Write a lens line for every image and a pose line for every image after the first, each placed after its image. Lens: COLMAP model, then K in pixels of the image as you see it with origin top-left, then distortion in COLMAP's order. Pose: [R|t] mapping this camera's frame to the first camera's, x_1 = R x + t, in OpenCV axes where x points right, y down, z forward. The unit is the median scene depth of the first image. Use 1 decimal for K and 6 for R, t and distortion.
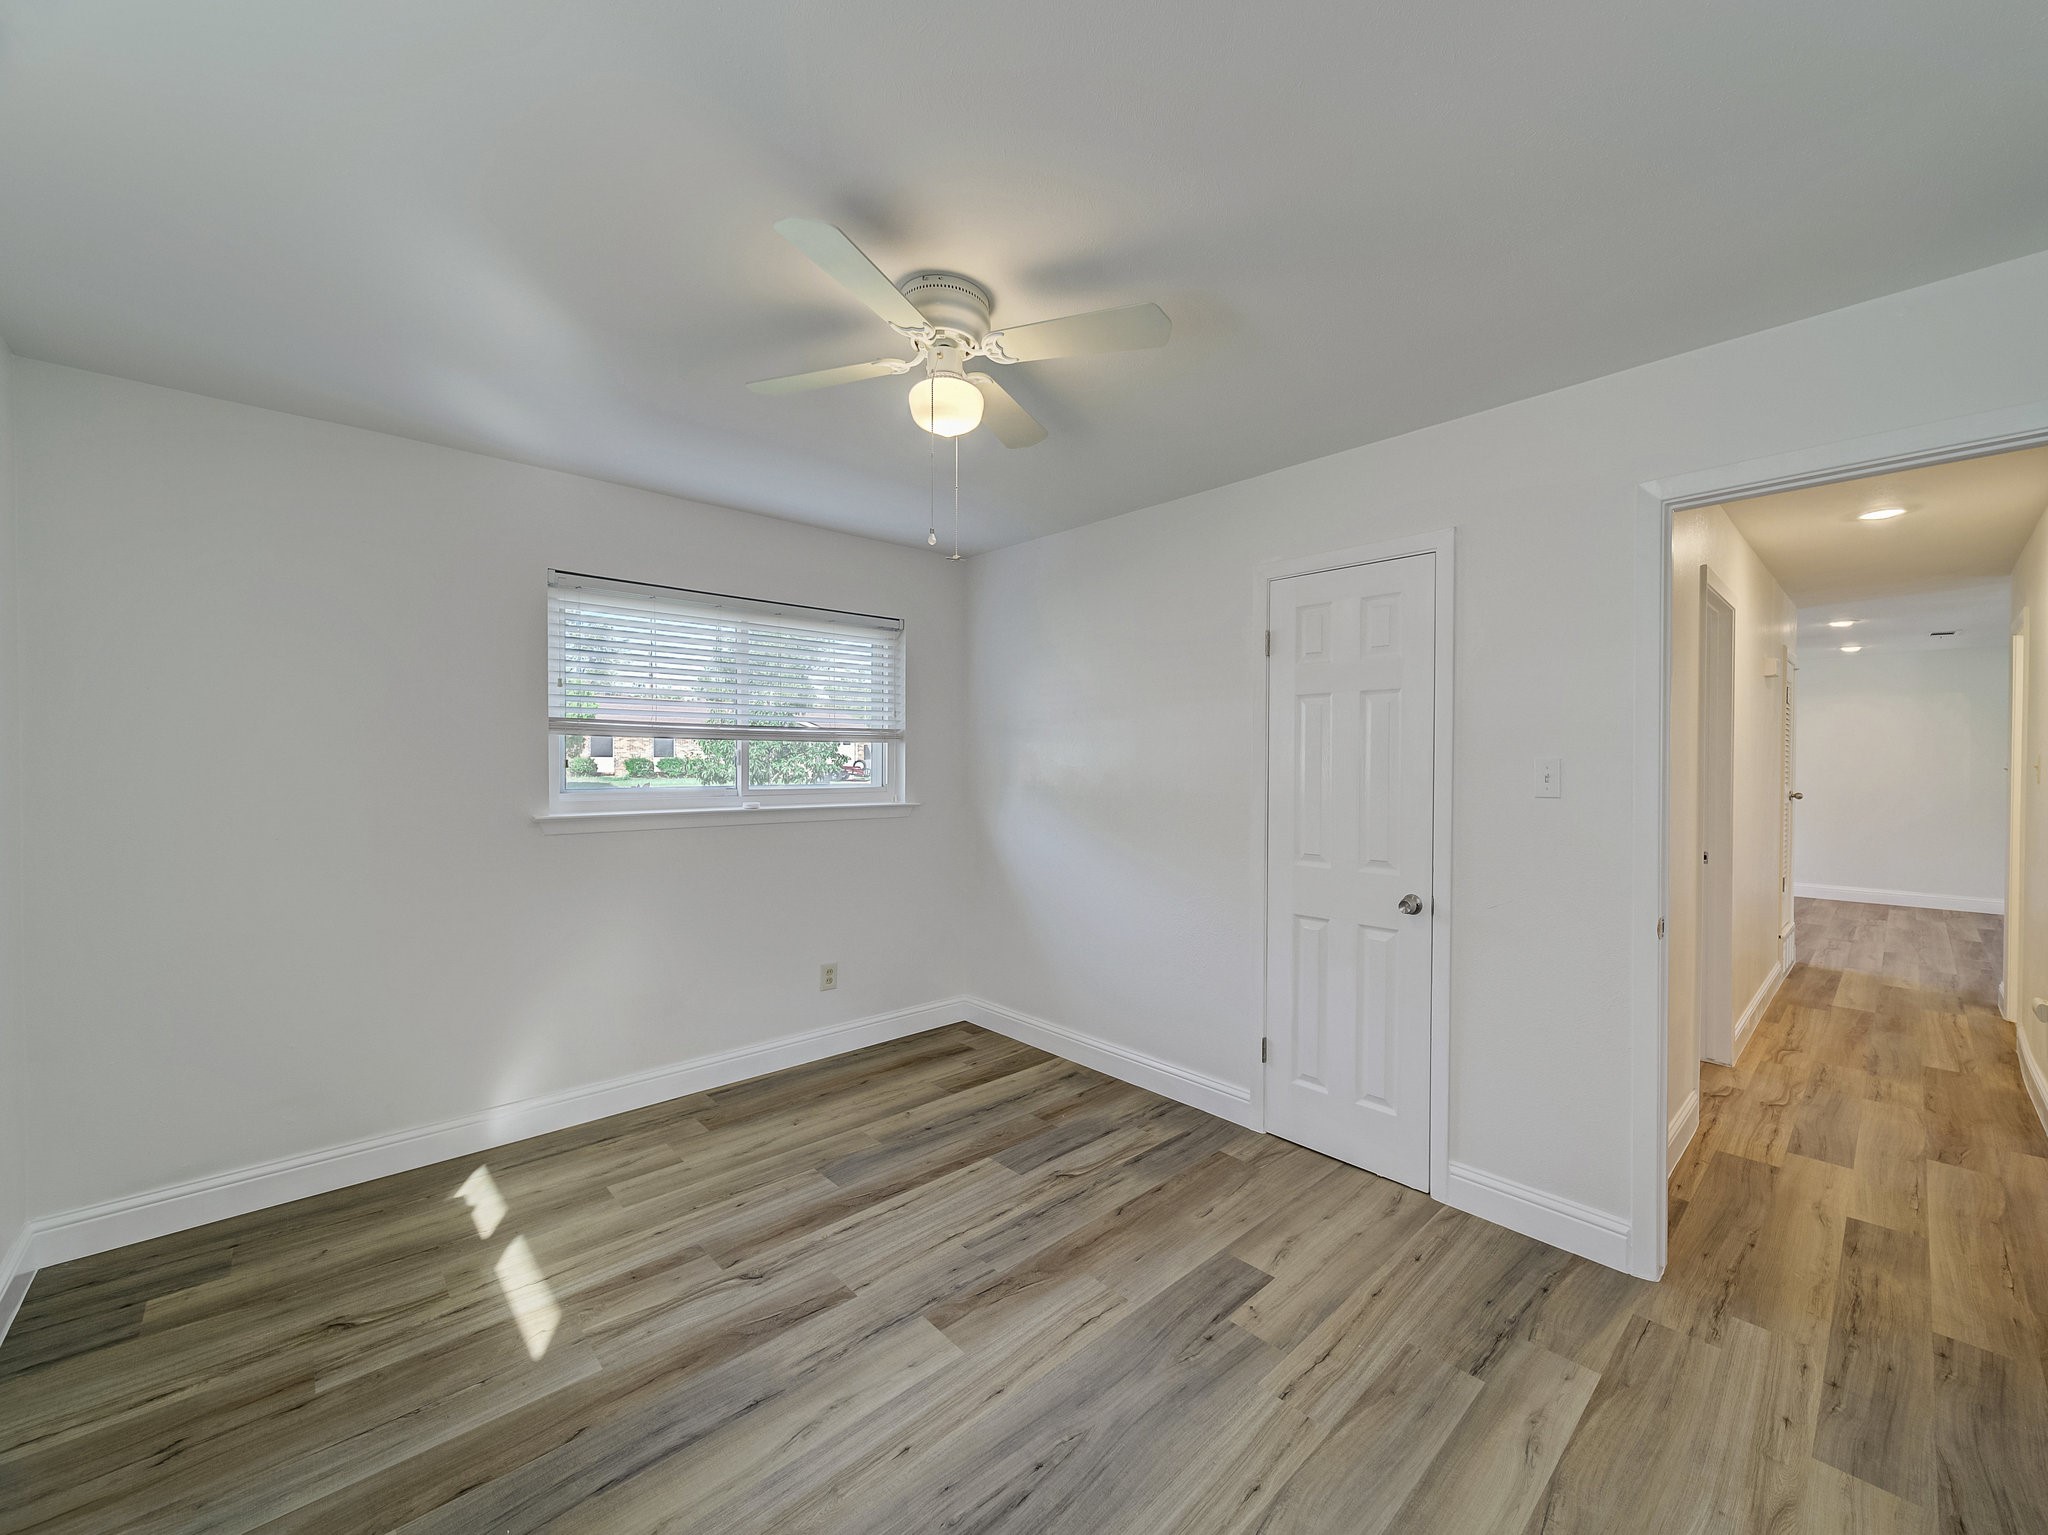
lens RADIAL K [[815.9, 0, 1050.9], [0, 815.9, 769.1], [0, 0, 1]] dist [0.000991, -0.002105]
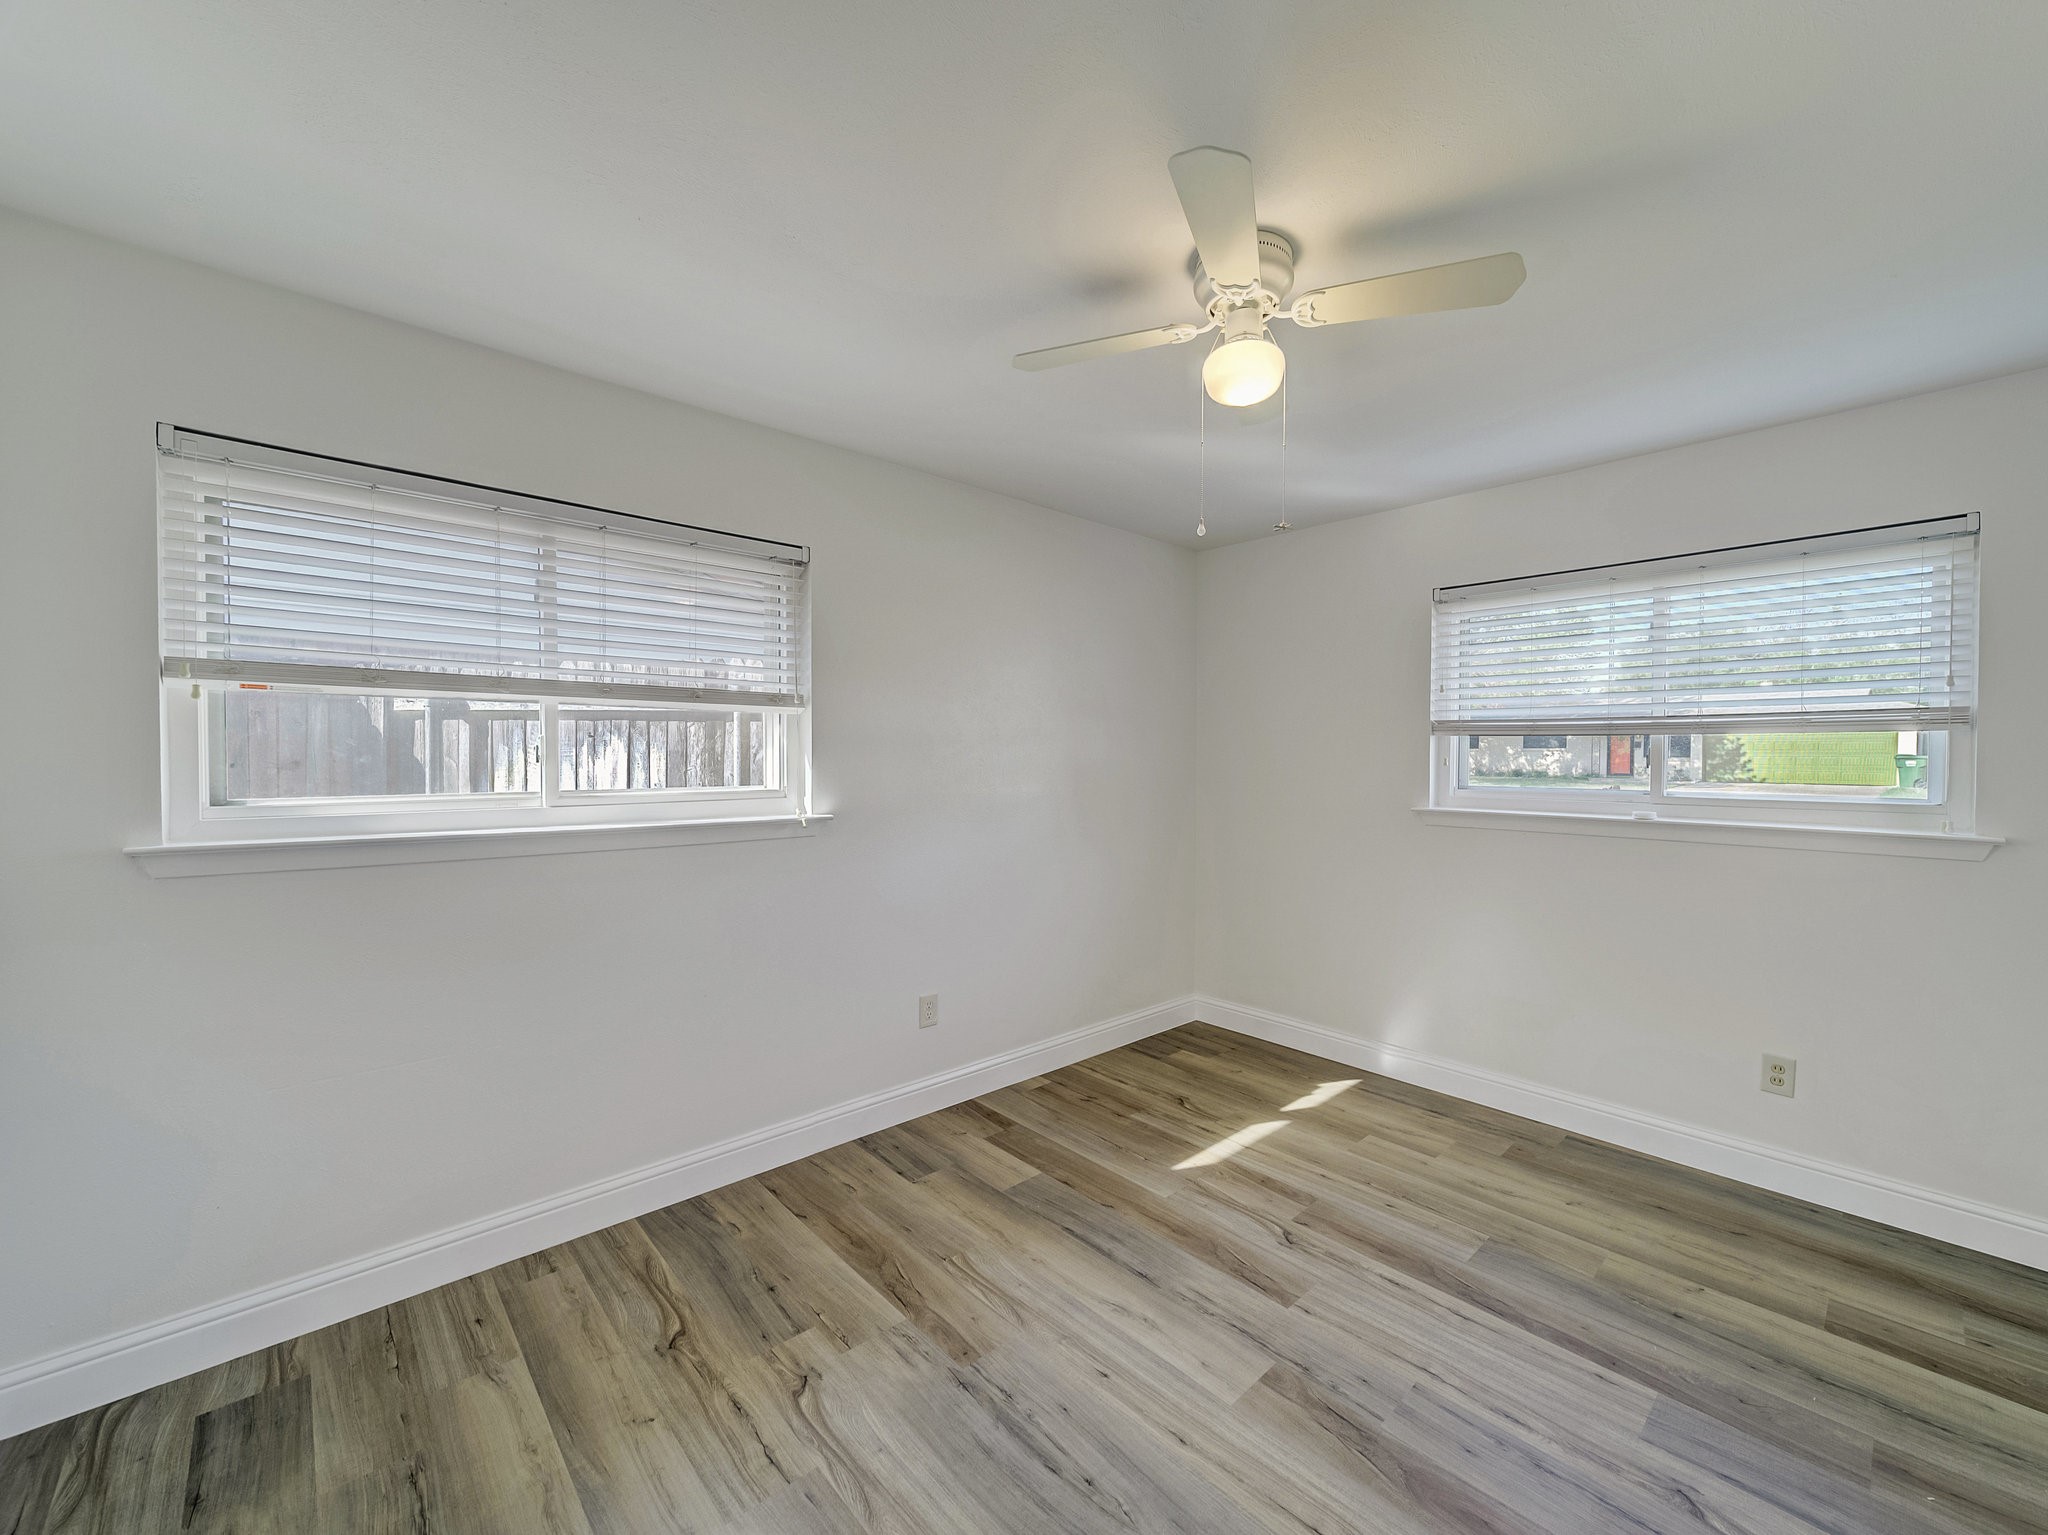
lens RADIAL K [[767.0, 0, 1048.4], [0, 767.0, 766.2], [0, 0, 1]] dist [0.002047, -0.001707]
pose [[0.021775, 0.009273, -0.999720, 0.544413], [-0.015402, 0.999841, 0.008939, -0.002692], [0.999644, 0.015203, 0.021915, 0.562201]]
